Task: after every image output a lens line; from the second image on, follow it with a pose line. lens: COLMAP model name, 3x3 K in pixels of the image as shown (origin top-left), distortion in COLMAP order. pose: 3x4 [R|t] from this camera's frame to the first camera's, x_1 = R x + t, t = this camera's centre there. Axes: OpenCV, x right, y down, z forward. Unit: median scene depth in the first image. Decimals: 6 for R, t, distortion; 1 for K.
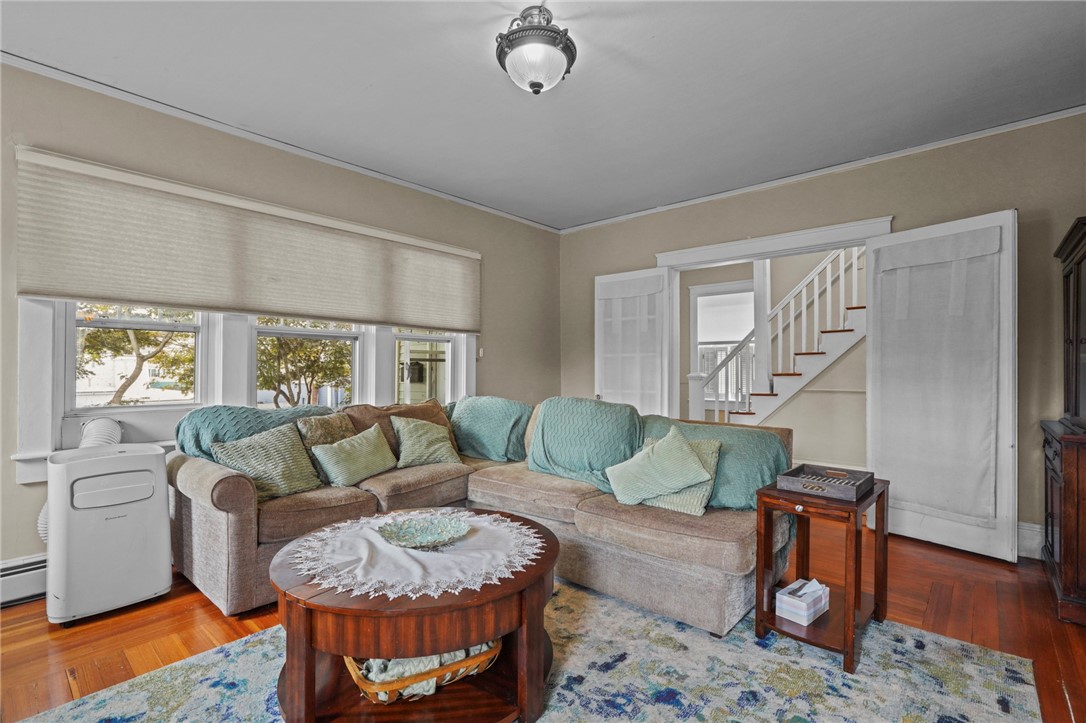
lens RADIAL K [[488.3, 0, 538.7], [0, 488.3, 367.5], [0, 0, 1]] dist [-0.002042, -0.000244]
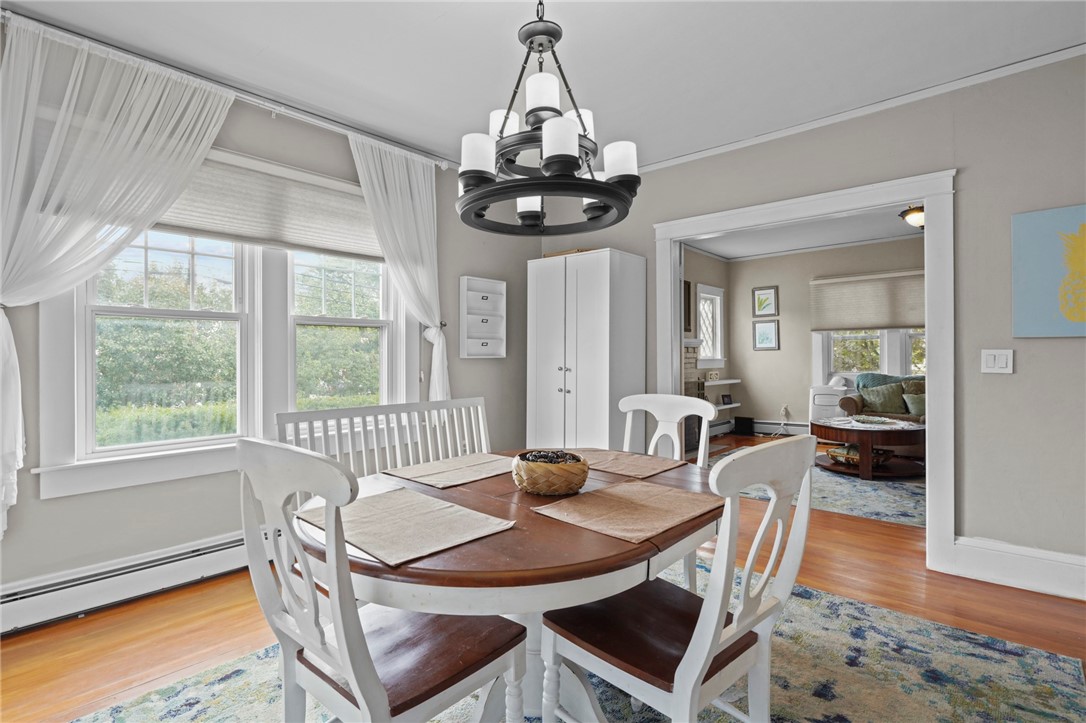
lens RADIAL K [[508.8, 0, 532.0], [0, 508.8, 359.6], [0, 0, 1]] dist [-0.001103, 0.000371]
pose [[-0.010134, 0.004621, -0.999938, 1.517668], [0.019132, 0.999807, 0.004427, -0.021434], [0.999766, -0.019086, -0.010221, -0.486372]]
